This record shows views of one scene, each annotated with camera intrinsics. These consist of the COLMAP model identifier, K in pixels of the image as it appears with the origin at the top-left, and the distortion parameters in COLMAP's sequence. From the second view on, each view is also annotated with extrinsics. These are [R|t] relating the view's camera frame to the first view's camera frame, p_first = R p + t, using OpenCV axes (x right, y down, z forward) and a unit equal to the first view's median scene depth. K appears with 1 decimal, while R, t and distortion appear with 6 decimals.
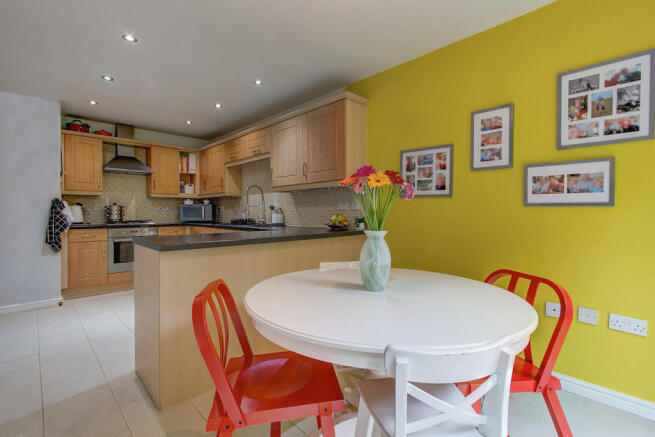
lens RADIAL K [[300.8, 0, 327.5], [0, 300.8, 218.5], [0, 0, 1]] dist [-0.001516, -0.000218]
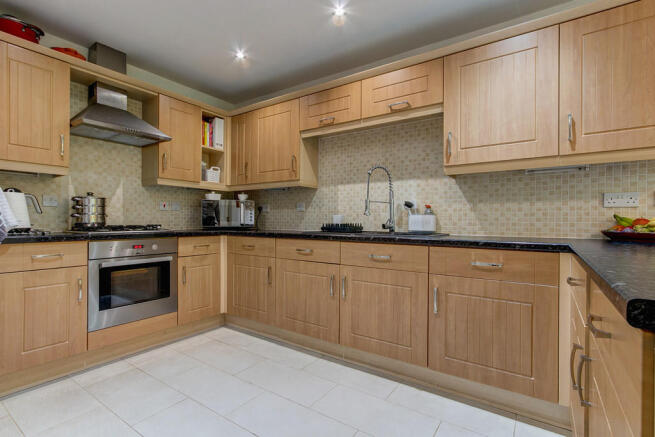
lens RADIAL K [[316.6, 0, 327.5], [0, 316.6, 218.5], [0, 0, 1]] dist [0.035542, 0.000337]
pose [[0.982385, 0.011213, 0.186531, -0.401803], [-0.005882, 0.999559, -0.029109, 0.008933], [-0.186775, 0.027500, 0.982018, 0.364978]]
